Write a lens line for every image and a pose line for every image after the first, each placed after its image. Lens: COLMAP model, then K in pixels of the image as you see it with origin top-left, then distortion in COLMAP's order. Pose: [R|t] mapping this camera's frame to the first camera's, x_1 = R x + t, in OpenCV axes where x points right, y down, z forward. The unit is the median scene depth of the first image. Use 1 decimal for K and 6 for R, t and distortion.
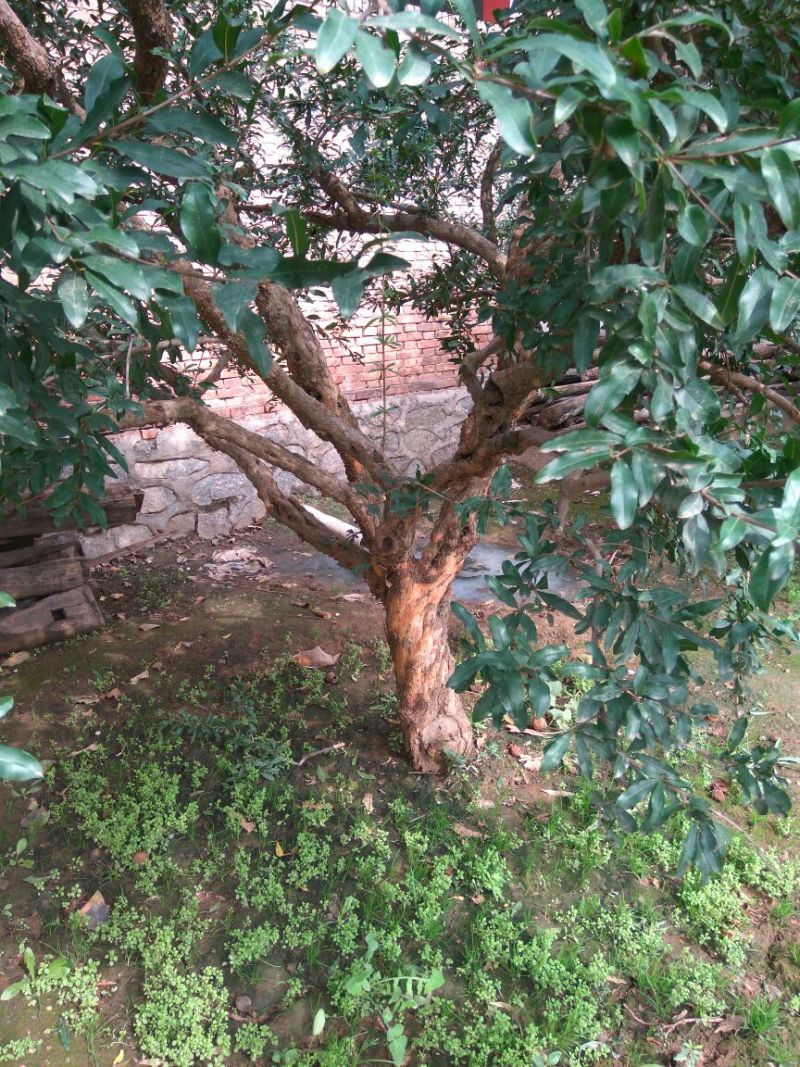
lens RADIAL K [[839.1, 0, 395.2], [0, 839.1, 533.3], [0, 0, 1]] dist [0.063149, -0.020963]
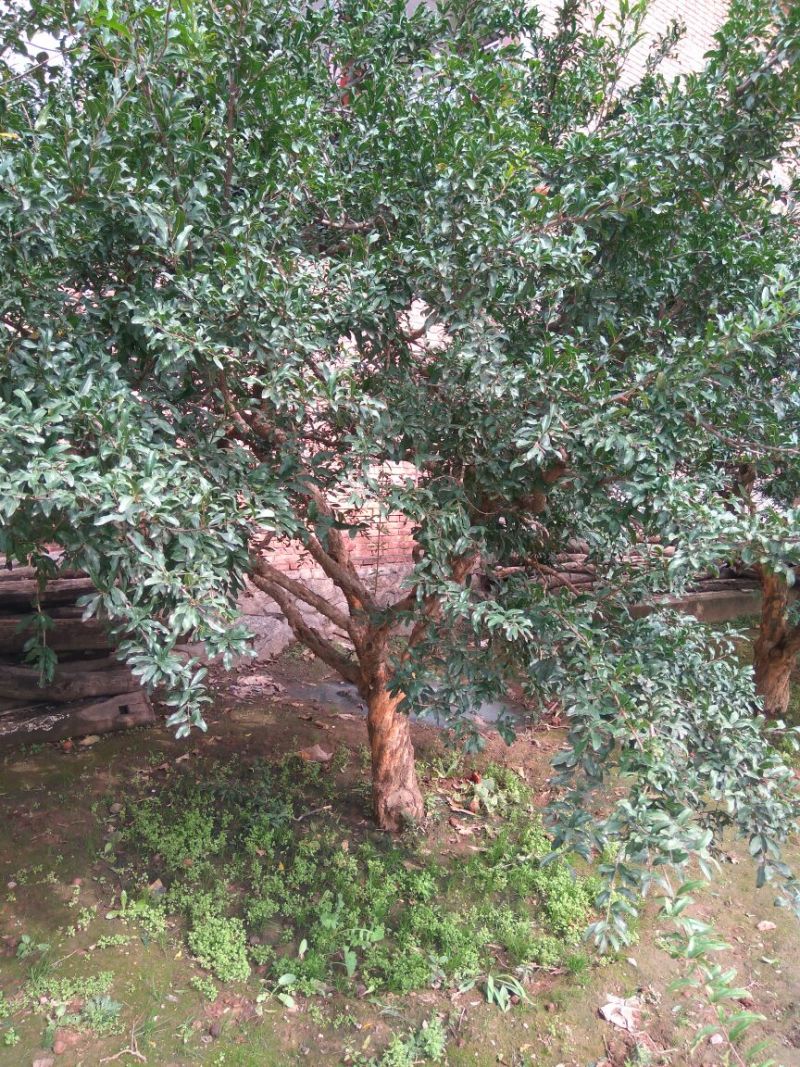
lens RADIAL K [[839.1, 0, 401.6], [0, 839.1, 533.5], [0, 0, 1]] dist [0.063149, -0.020963]
pose [[0.997478, 0.070612, -0.007195, 0.036130], [-0.070646, 0.977898, -0.196786, 0.079848], [-0.006860, 0.196798, 0.980420, -0.496365]]
